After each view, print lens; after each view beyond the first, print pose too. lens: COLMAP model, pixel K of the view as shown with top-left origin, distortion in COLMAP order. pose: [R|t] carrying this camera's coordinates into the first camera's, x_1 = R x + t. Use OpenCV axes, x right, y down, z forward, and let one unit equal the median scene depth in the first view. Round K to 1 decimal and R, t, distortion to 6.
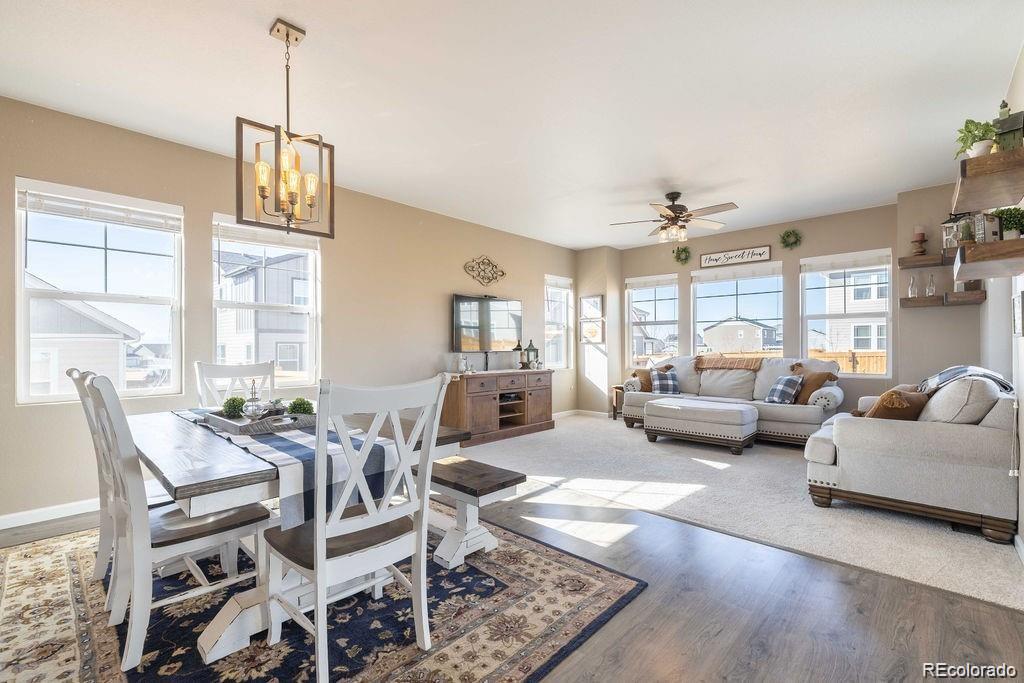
lens RADIAL K [[432.9, 0, 515.9], [0, 432.9, 342.5], [0, 0, 1]] dist [0.001790, 0.000125]
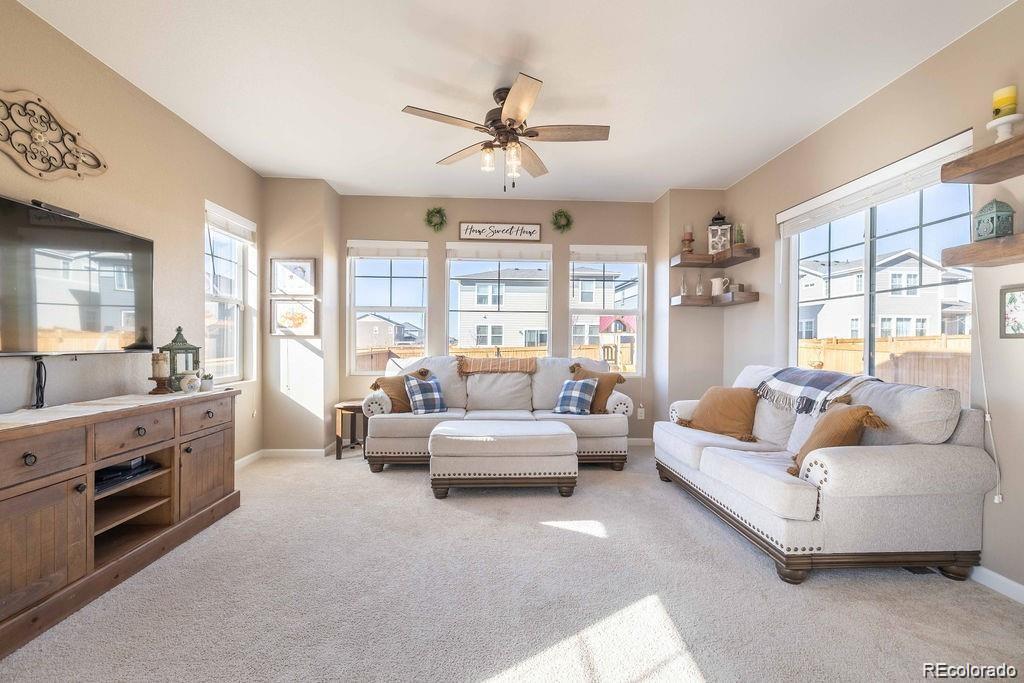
lens RADIAL K [[426.4, 0, 512.6], [0, 426.4, 345.3], [0, 0, 1]] dist [-0.000827, -0.000474]
pose [[0.698134, 0.000903, 0.715966, -0.043691], [-0.014906, 0.999801, 0.013273, 0.001725], [-0.715812, -0.019939, 0.698009, 0.437103]]
